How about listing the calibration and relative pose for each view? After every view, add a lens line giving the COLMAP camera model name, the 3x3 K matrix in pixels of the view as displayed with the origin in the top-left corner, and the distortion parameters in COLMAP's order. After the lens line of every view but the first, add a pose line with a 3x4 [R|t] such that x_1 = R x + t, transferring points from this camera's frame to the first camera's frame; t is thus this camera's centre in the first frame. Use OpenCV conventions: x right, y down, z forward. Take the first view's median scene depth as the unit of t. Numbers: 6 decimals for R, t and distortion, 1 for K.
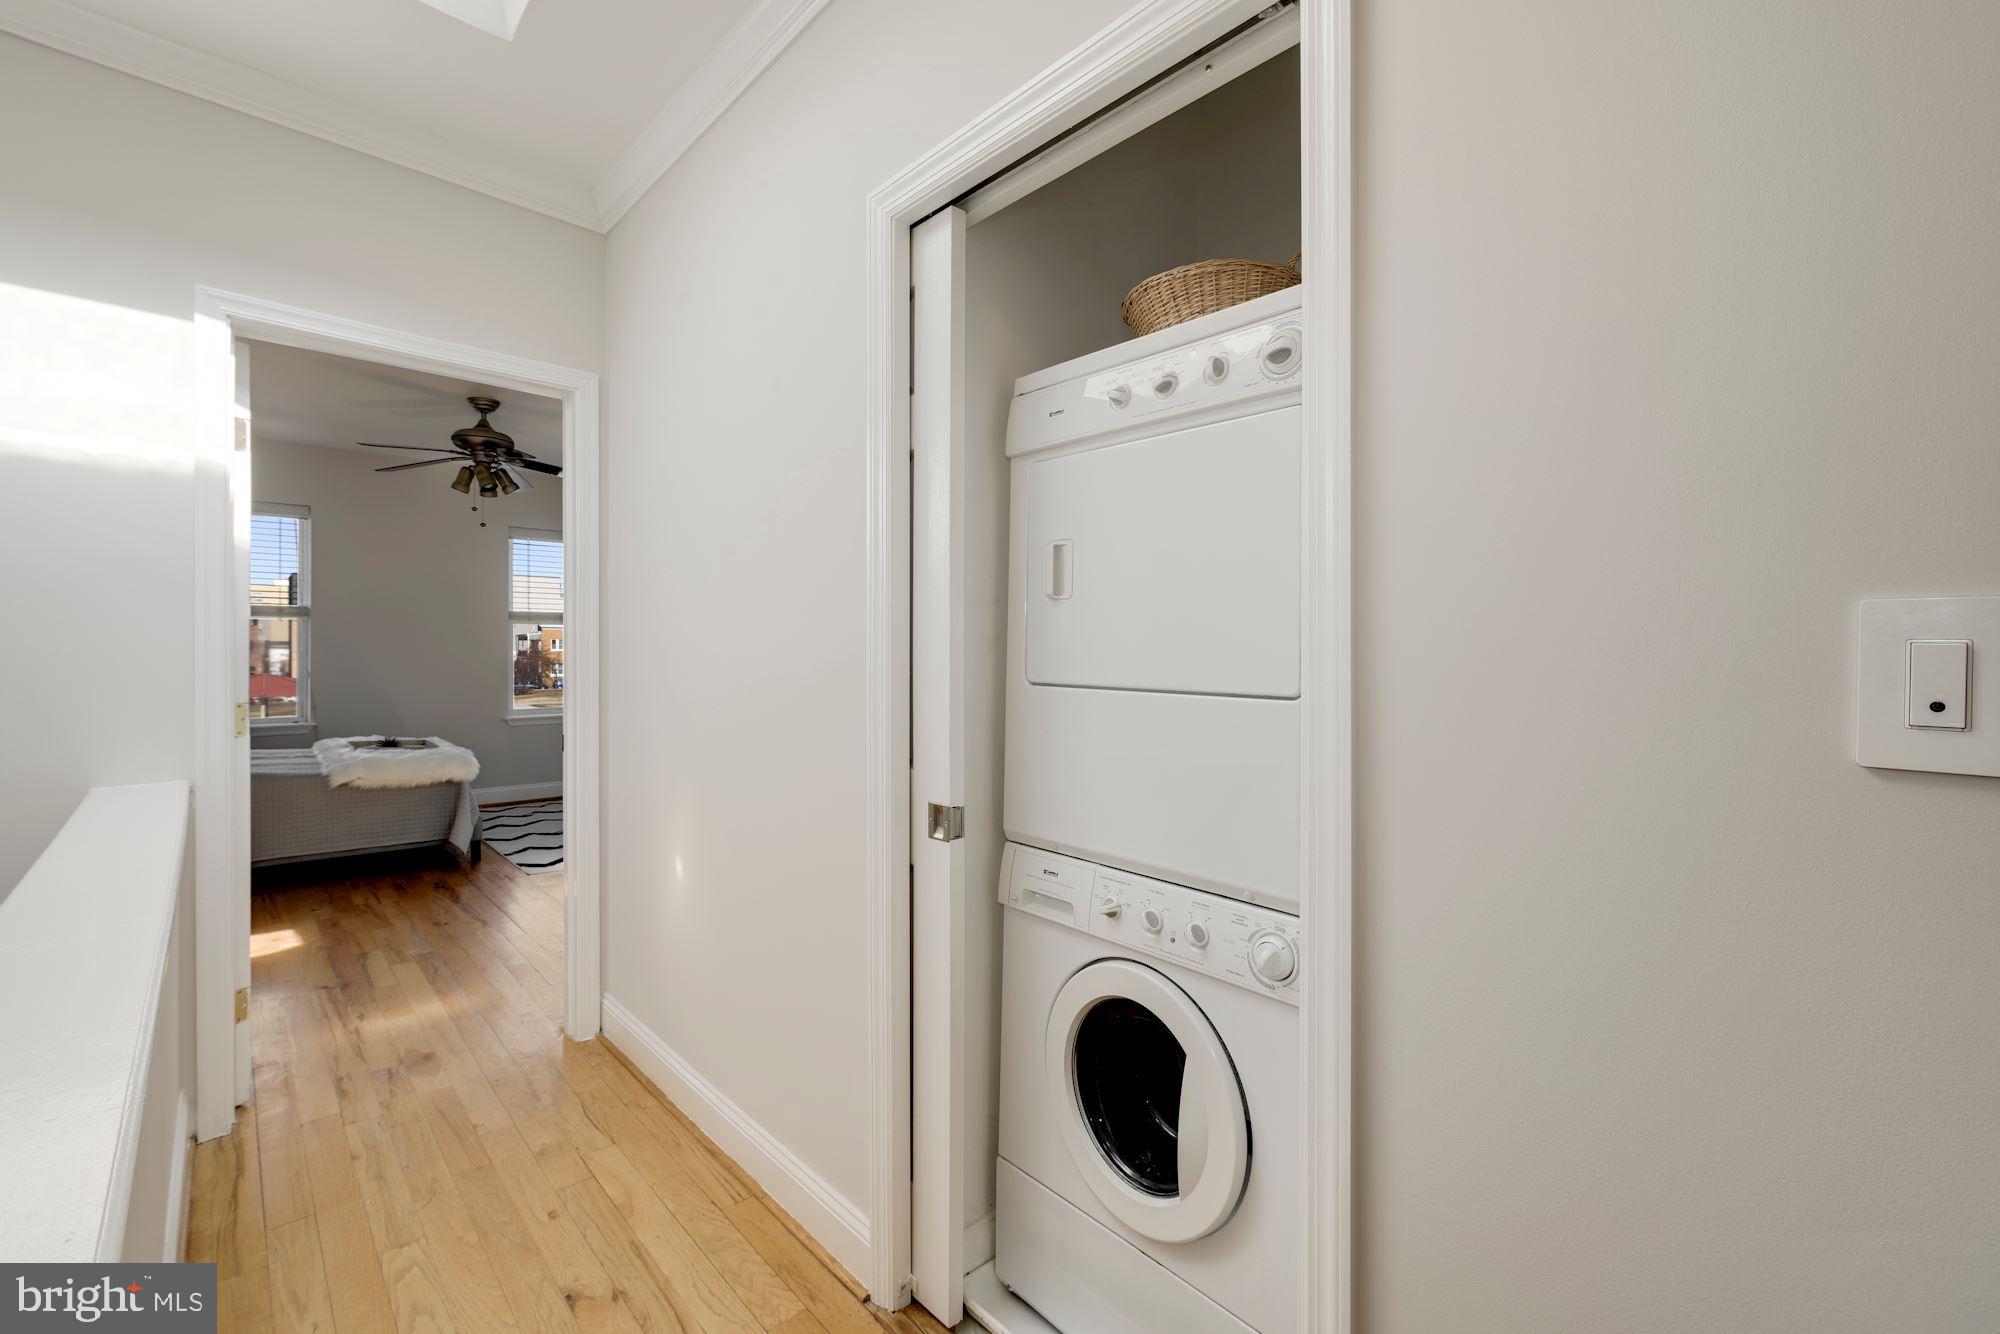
lens RADIAL K [[863.4, 0, 996.9], [0, 863.4, 660.9], [0, 0, 1]] dist [-0.002032, 0.002865]
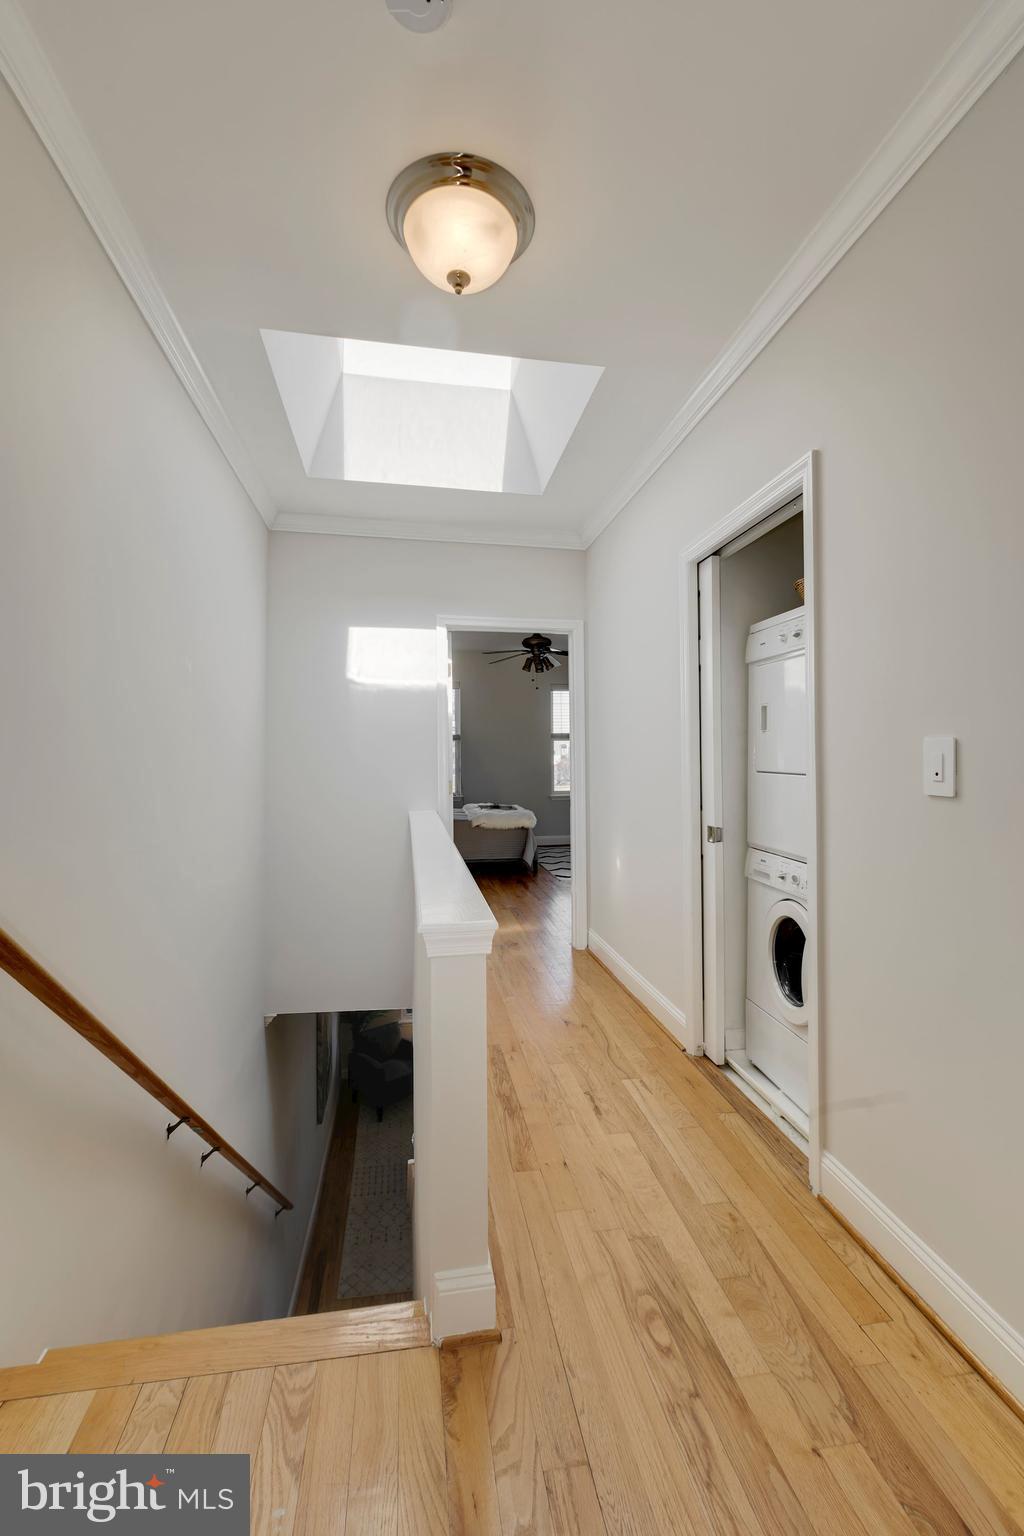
lens RADIAL K [[663.1, 0, 512.6], [0, 663.1, 761.8], [0, 0, 1]] dist [-0.002032, 0.002865]
pose [[0.836576, -0.007515, -0.547799, 0.312357], [0.008134, 0.999966, -0.001296, 0.000062], [0.547790, -0.003372, 0.836609, -0.493320]]
